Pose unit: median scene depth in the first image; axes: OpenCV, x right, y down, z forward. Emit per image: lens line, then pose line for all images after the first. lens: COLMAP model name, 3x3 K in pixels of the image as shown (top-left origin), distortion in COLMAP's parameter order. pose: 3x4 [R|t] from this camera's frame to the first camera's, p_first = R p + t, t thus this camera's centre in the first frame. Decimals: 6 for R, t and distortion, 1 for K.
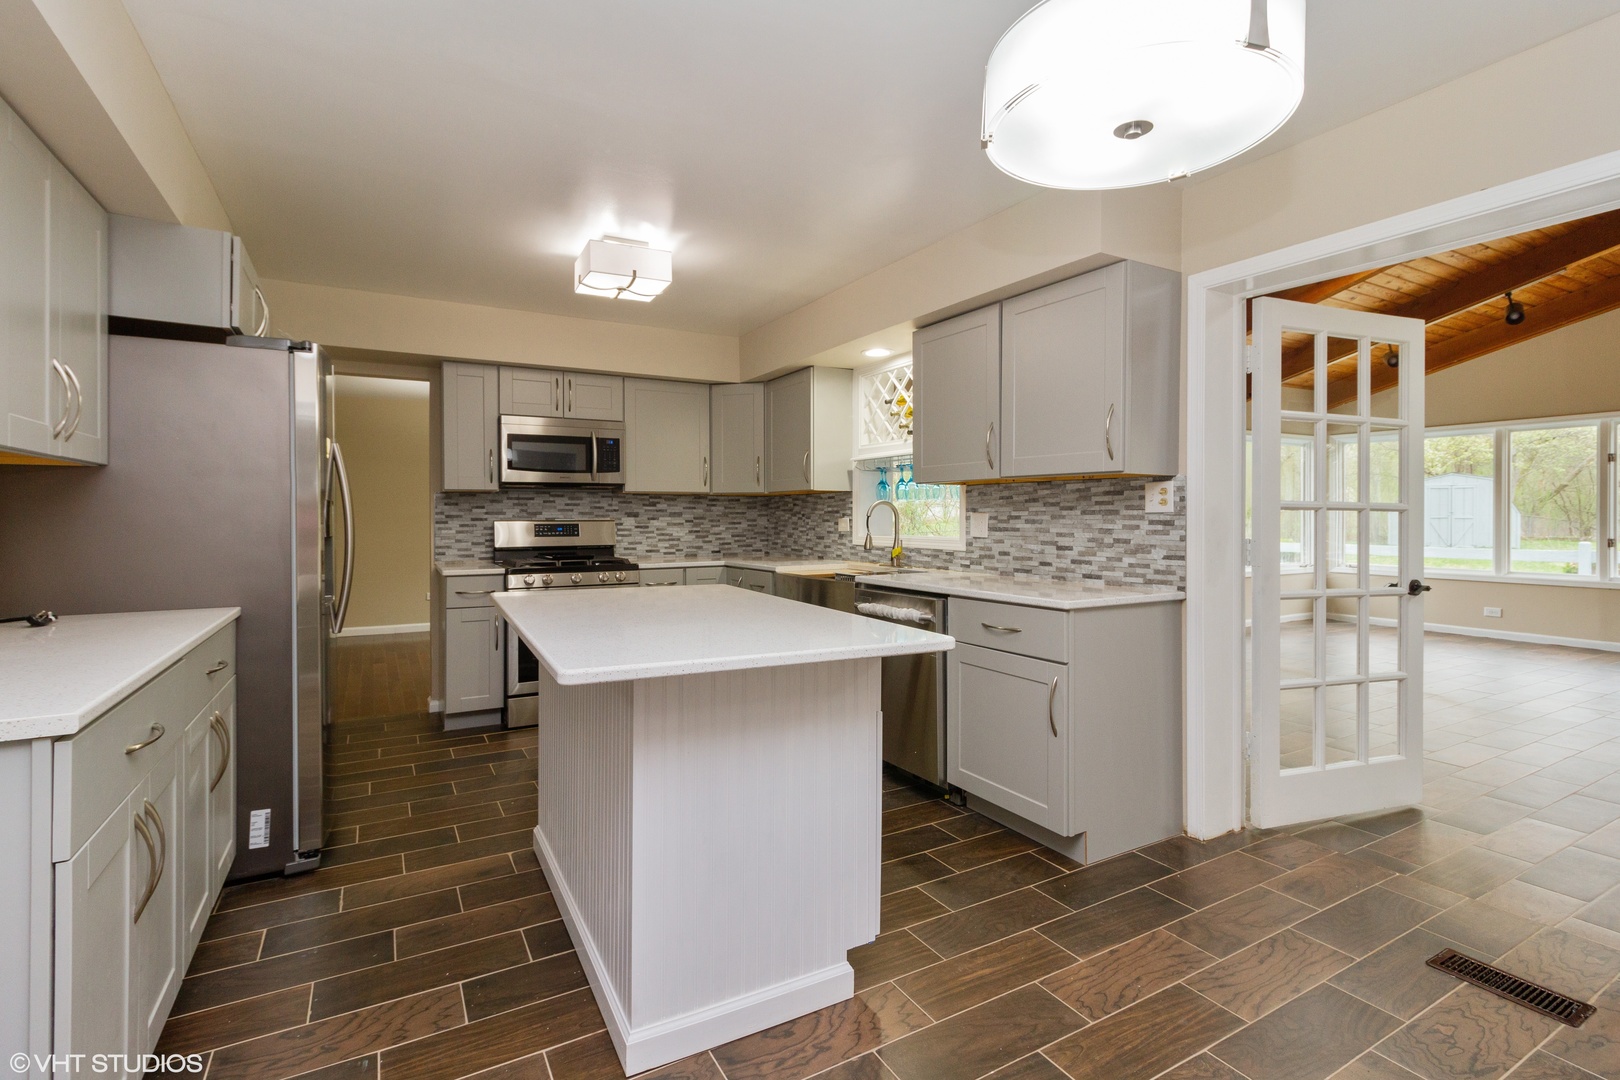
lens RADIAL K [[752.3, 0, 808.0], [0, 752.3, 535.3], [0, 0, 1]] dist [0.002050, 0.000193]
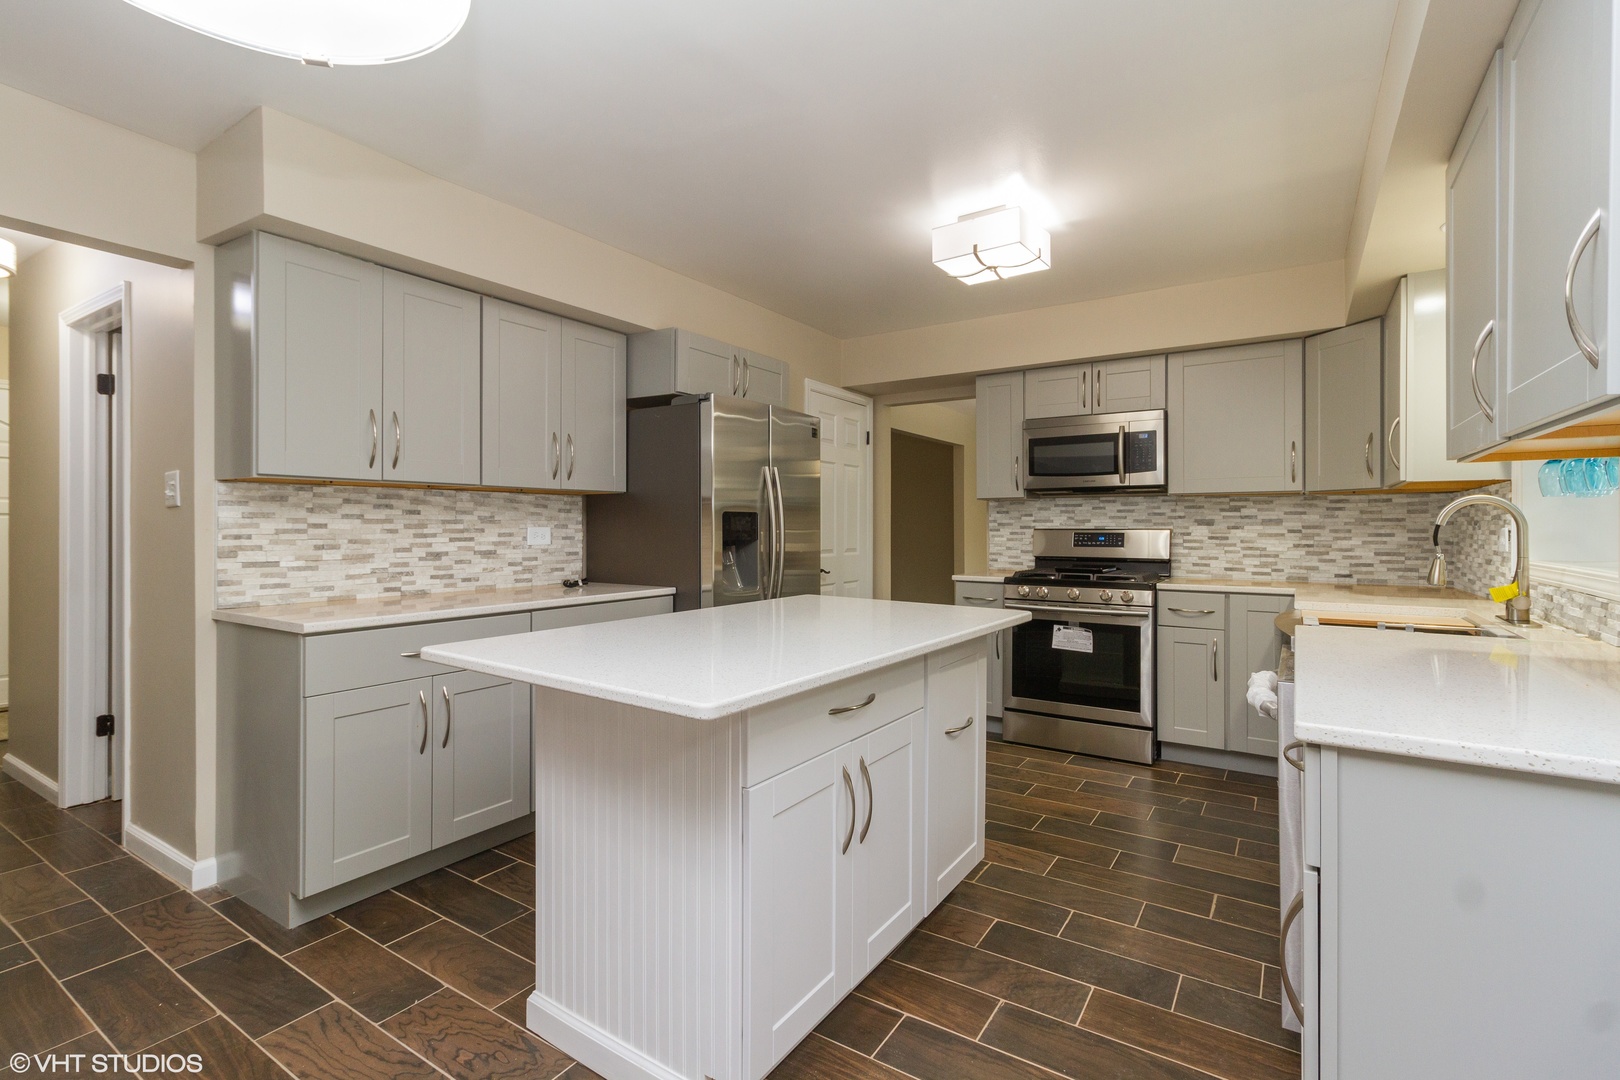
lens RADIAL K [[745.5, 0, 810.0], [0, 745.5, 540.0], [0, 0, 1]] dist [0.000526, 0.000031]
pose [[0.452422, 0.019641, -0.891588, 0.289312], [-0.023654, 0.999670, 0.010020, -0.006918], [0.891490, 0.016556, 0.452737, 0.274070]]
